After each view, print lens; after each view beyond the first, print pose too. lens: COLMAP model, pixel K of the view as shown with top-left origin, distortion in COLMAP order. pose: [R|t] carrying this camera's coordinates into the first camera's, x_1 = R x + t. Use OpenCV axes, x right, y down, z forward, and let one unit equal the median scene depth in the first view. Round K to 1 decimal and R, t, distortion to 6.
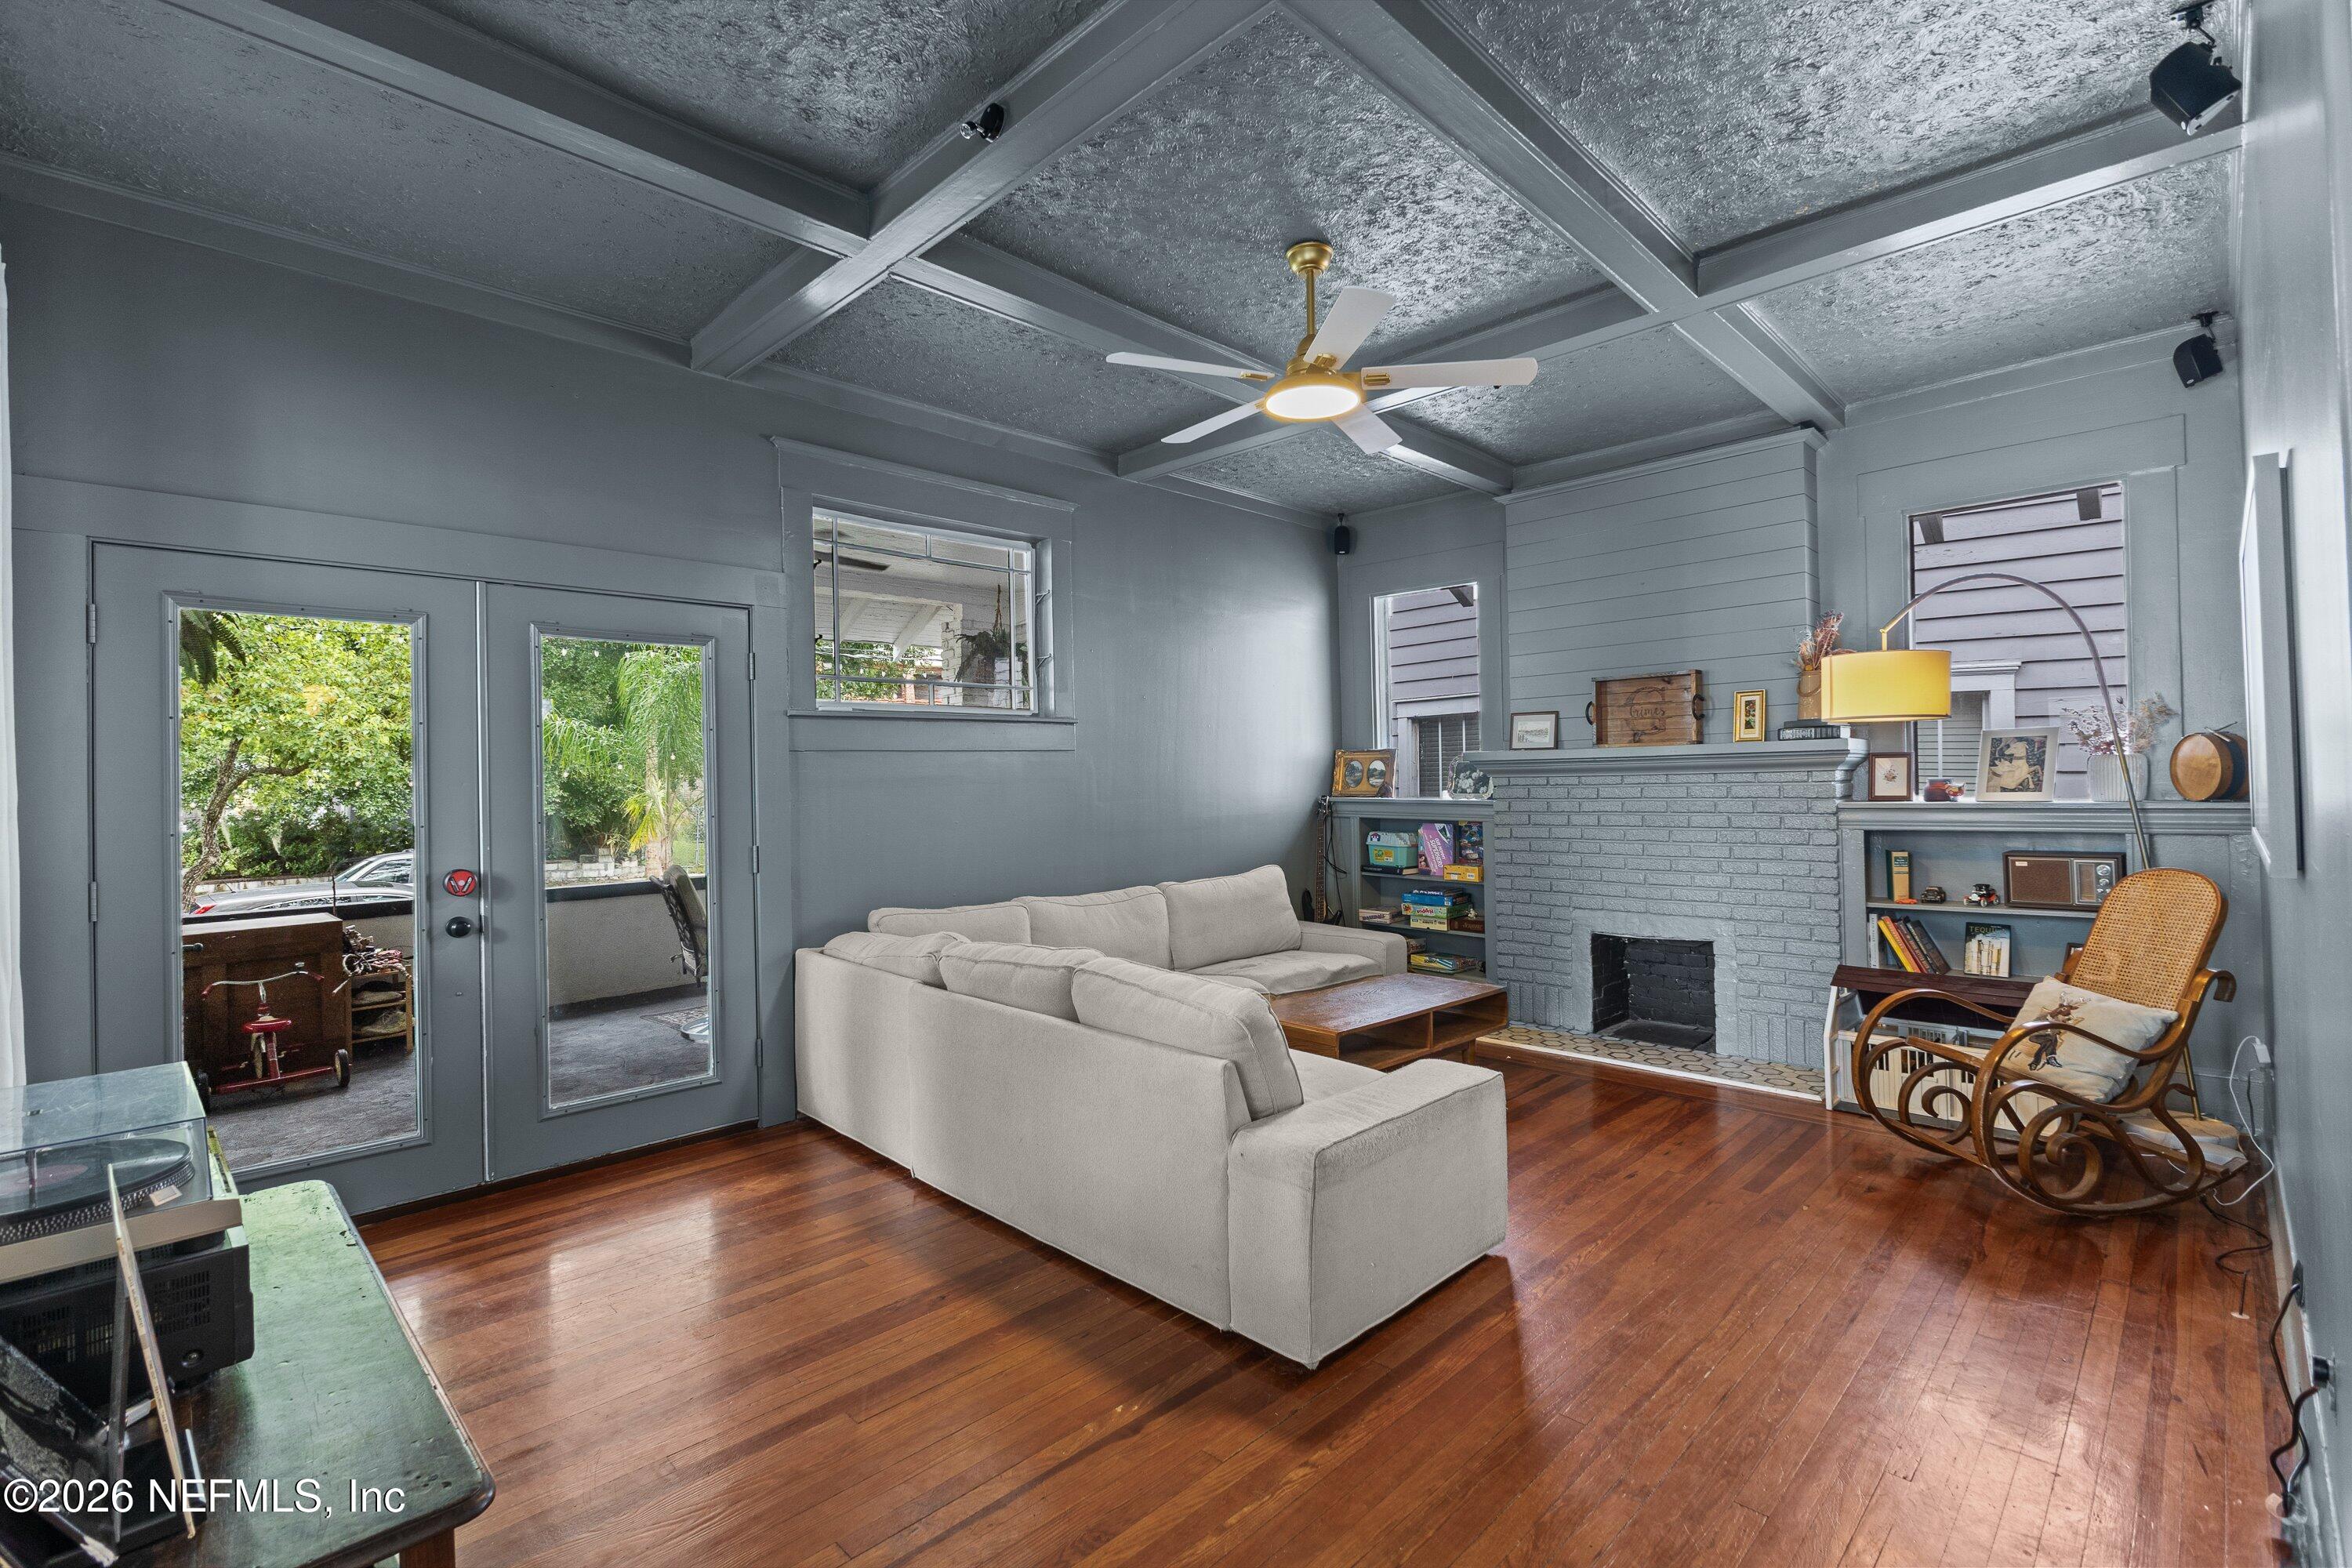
lens RADIAL K [[1077.5, 0, 1200.9], [0, 1077.5, 784.5], [0, 0, 1]] dist [-0.009976, -0.000655]
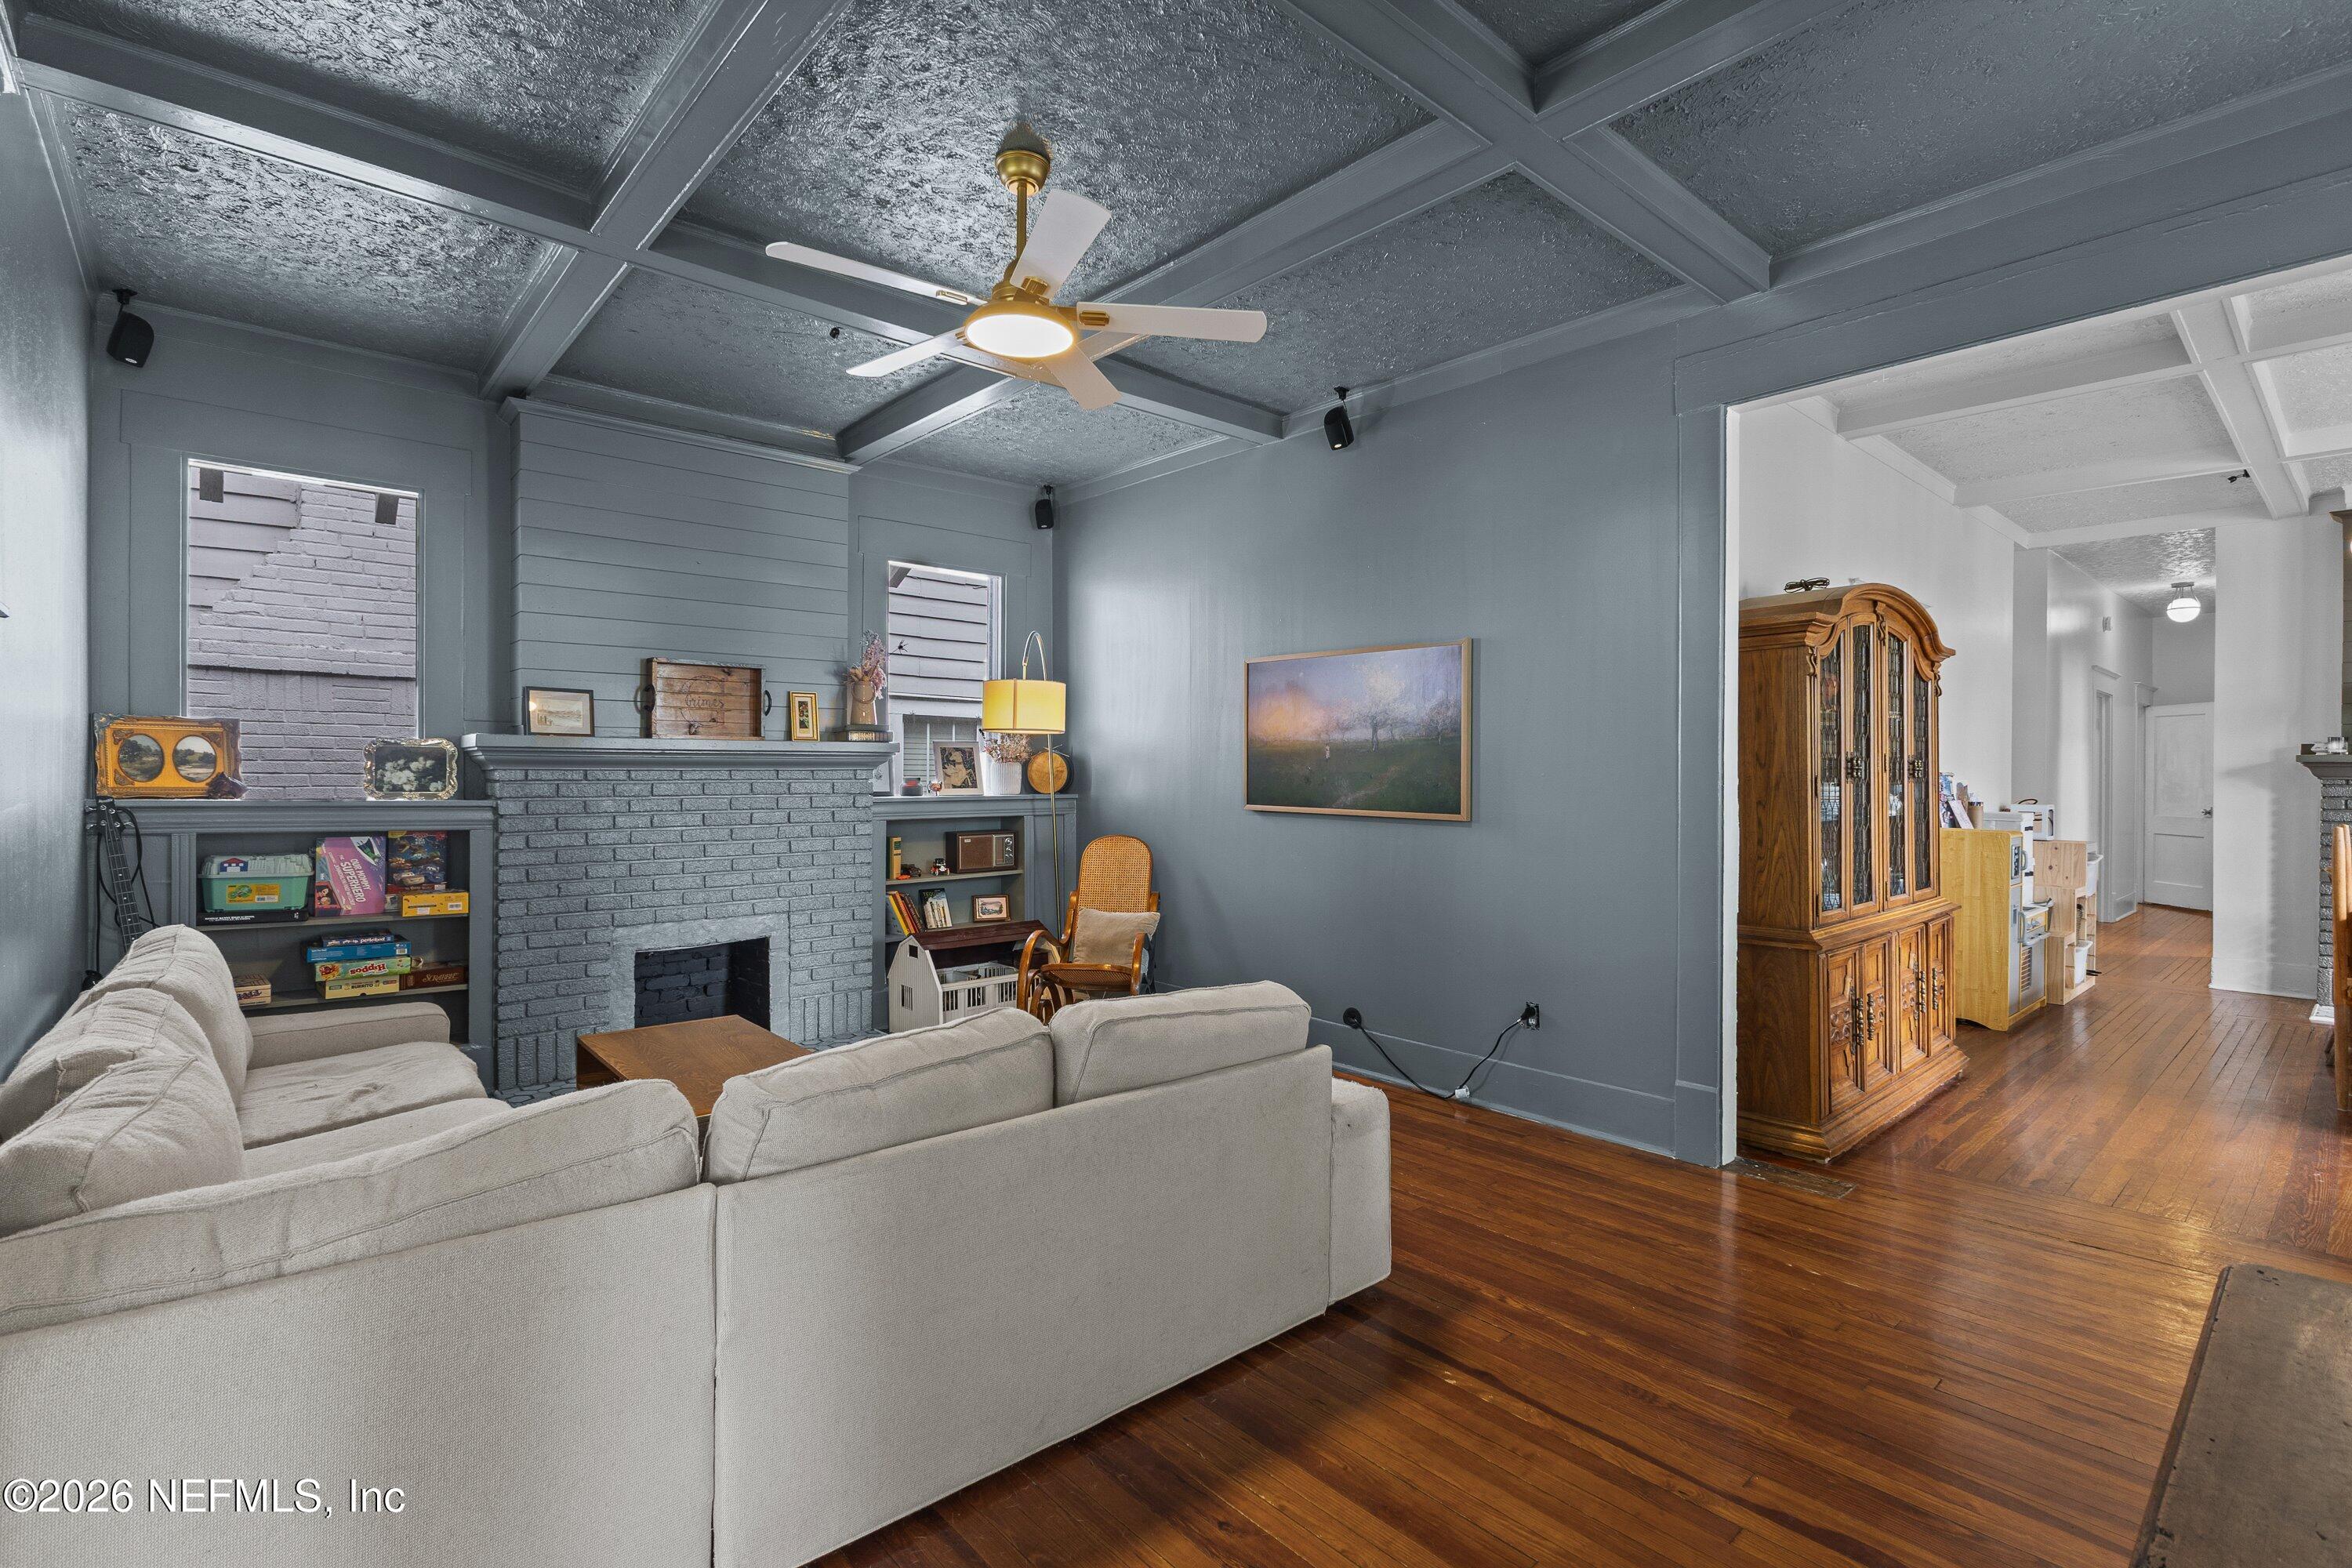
lens RADIAL K [[1077.5, 0, 1200.9], [0, 1077.5, 784.5], [0, 0, 1]] dist [-0.009976, -0.000655]
pose [[0.054480, 0.007150, 0.998489, -0.491948], [-0.000777, 0.999974, -0.007118, 0.009781], [-0.998515, -0.000388, 0.054484, 0.523645]]
